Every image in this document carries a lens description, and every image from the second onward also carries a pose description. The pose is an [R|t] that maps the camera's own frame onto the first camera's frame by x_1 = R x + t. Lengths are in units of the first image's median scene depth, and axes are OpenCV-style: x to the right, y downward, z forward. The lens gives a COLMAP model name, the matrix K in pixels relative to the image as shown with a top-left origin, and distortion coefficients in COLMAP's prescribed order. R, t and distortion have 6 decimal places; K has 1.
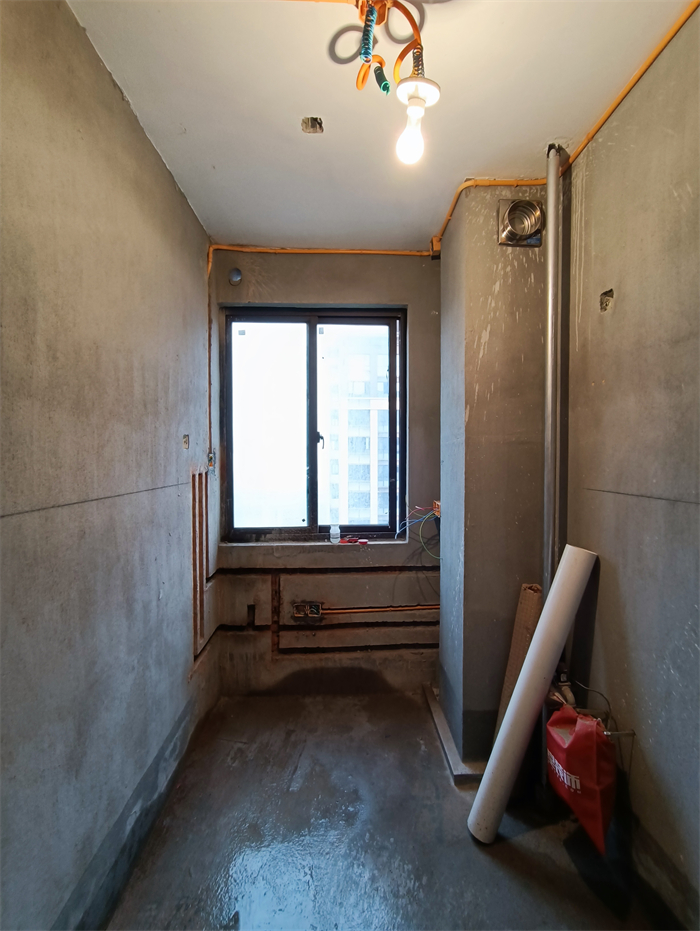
lens RADIAL K [[420.4, 0, 355.3], [0, 420.4, 464.8], [0, 0, 1]] dist [-0.001627, -0.001107]
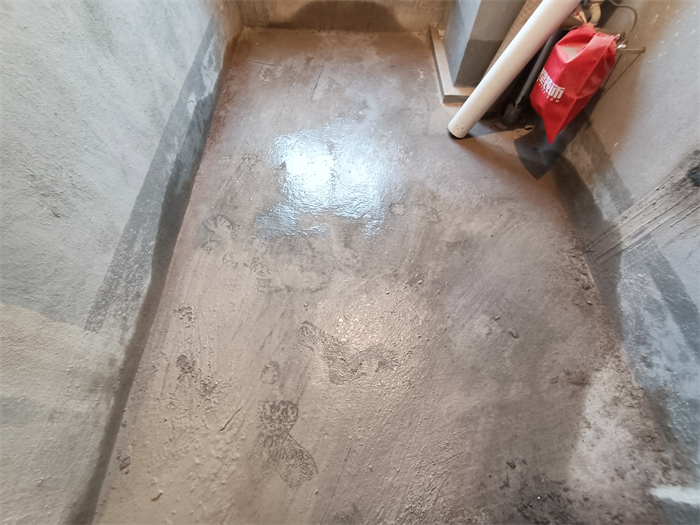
lens RADIAL K [[316.5, 0, 348.3], [0, 316.5, 262.3], [0, 0, 1]] dist [0.002165, 0.000407]
pose [[0.998687, 0.051227, 0.000383, -0.023743], [-0.025460, 0.489838, 0.871442, 0.180312], [0.044454, -0.870307, 0.490499, 0.105026]]
